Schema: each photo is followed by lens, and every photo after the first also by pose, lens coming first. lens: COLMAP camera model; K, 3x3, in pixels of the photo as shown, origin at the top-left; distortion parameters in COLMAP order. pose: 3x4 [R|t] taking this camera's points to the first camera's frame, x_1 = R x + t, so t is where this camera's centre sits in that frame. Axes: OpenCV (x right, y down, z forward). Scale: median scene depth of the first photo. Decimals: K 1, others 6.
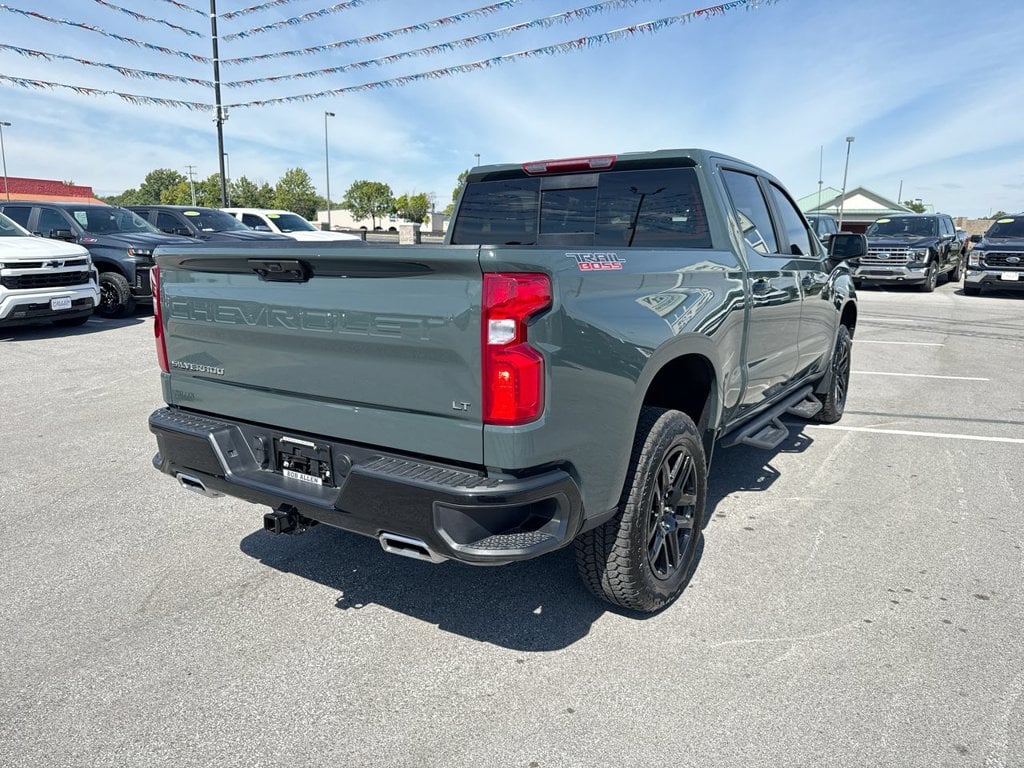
lens RADIAL K [[727.6, 0, 511.7], [0, 727.6, 379.1], [0, 0, 1]] dist [0.006553, -0.031797]
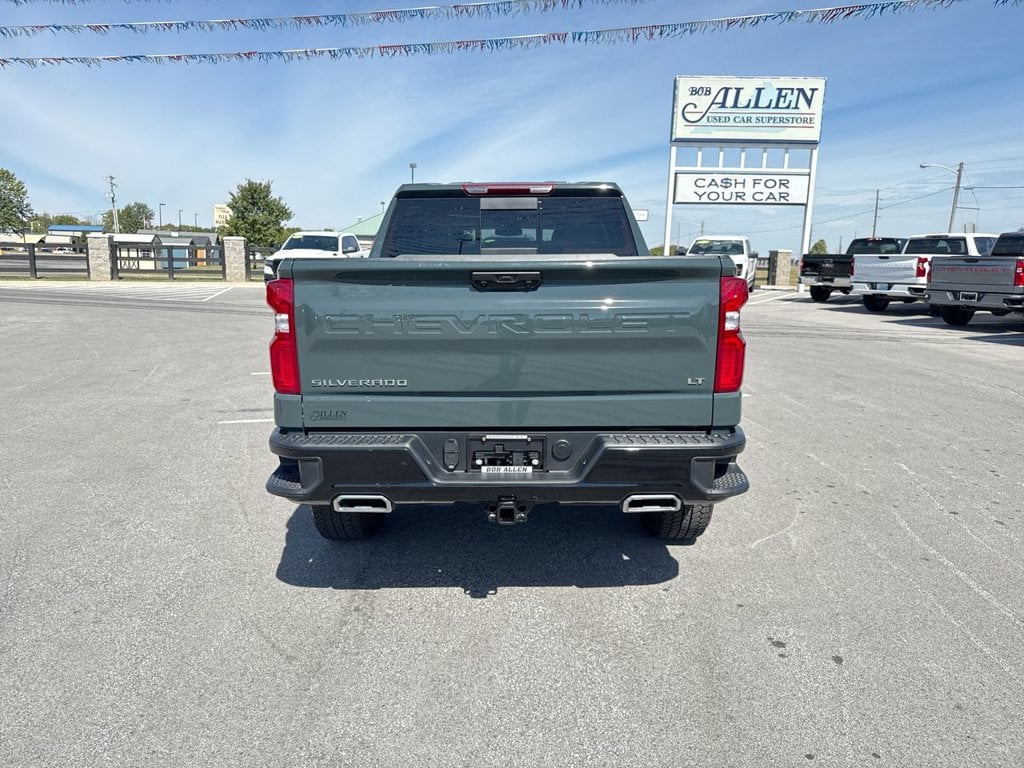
lens RADIAL K [[725.8, 0, 517.6], [0, 725.8, 366.4], [0, 0, 1]] dist [0.004074, -0.003315]
pose [[0.831246, -0.080927, 0.549983, -0.590245], [0.100508, 0.994921, -0.005511, -0.007699], [-0.546744, 0.059859, 0.835158, 0.053976]]
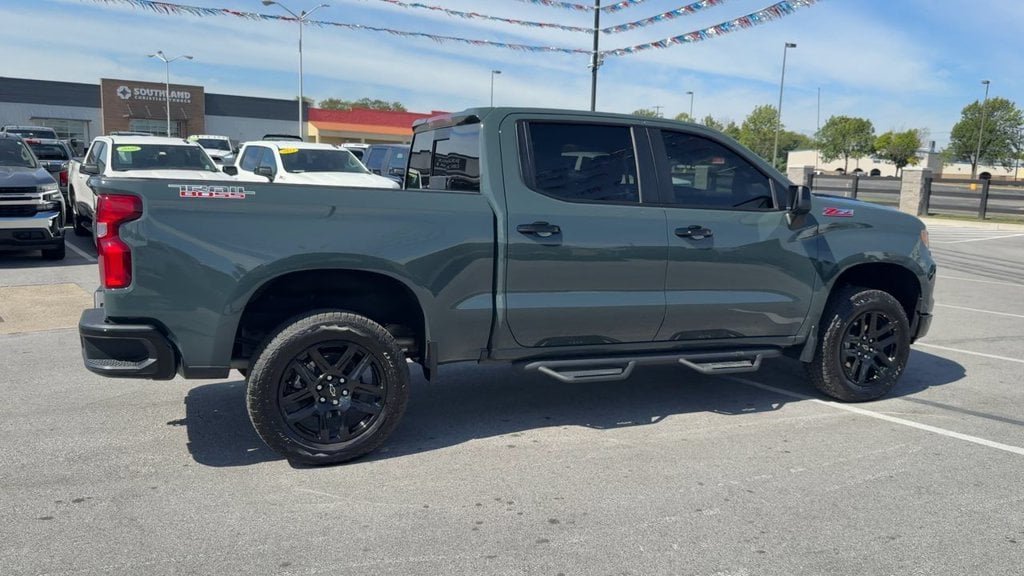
lens RADIAL K [[815.6, 0, 536.4], [0, 815.6, 291.9], [0, 0, 1]] dist [0.108239, -0.190552]
pose [[0.846497, 0.090257, -0.524687, 0.997766], [-0.120437, 0.992441, -0.023586, -0.000794], [0.518592, 0.083158, 0.850968, -0.049242]]
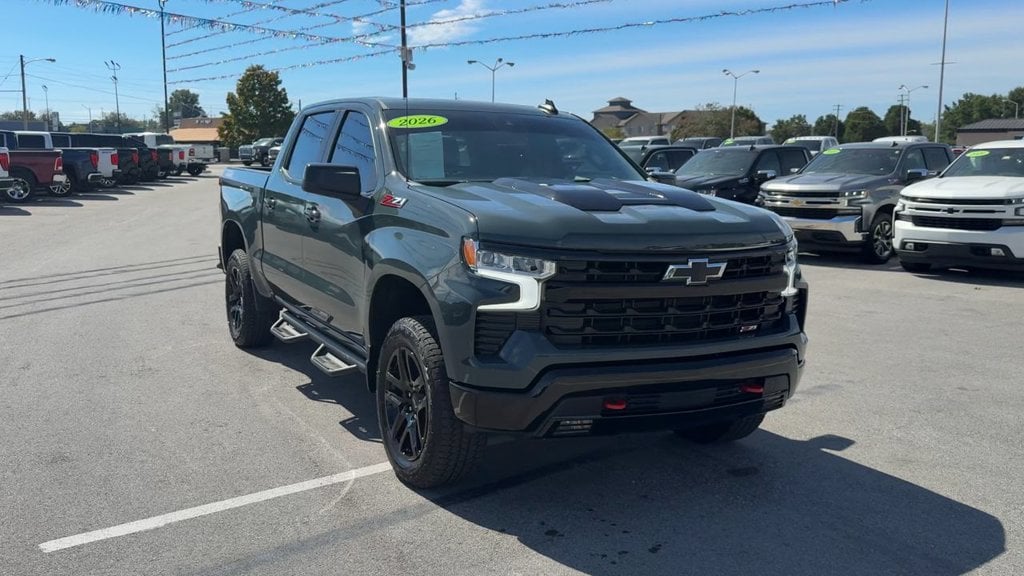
lens RADIAL K [[907.9, 0, 513.3], [0, 907.9, 298.7], [0, 0, 1]] dist [0.126626, -0.279362]
pose [[-0.467318, 0.114267, -0.876674, 1.661412], [-0.181067, 0.958222, 0.221416, -0.417495], [0.865349, 0.262208, -0.427104, 2.181534]]
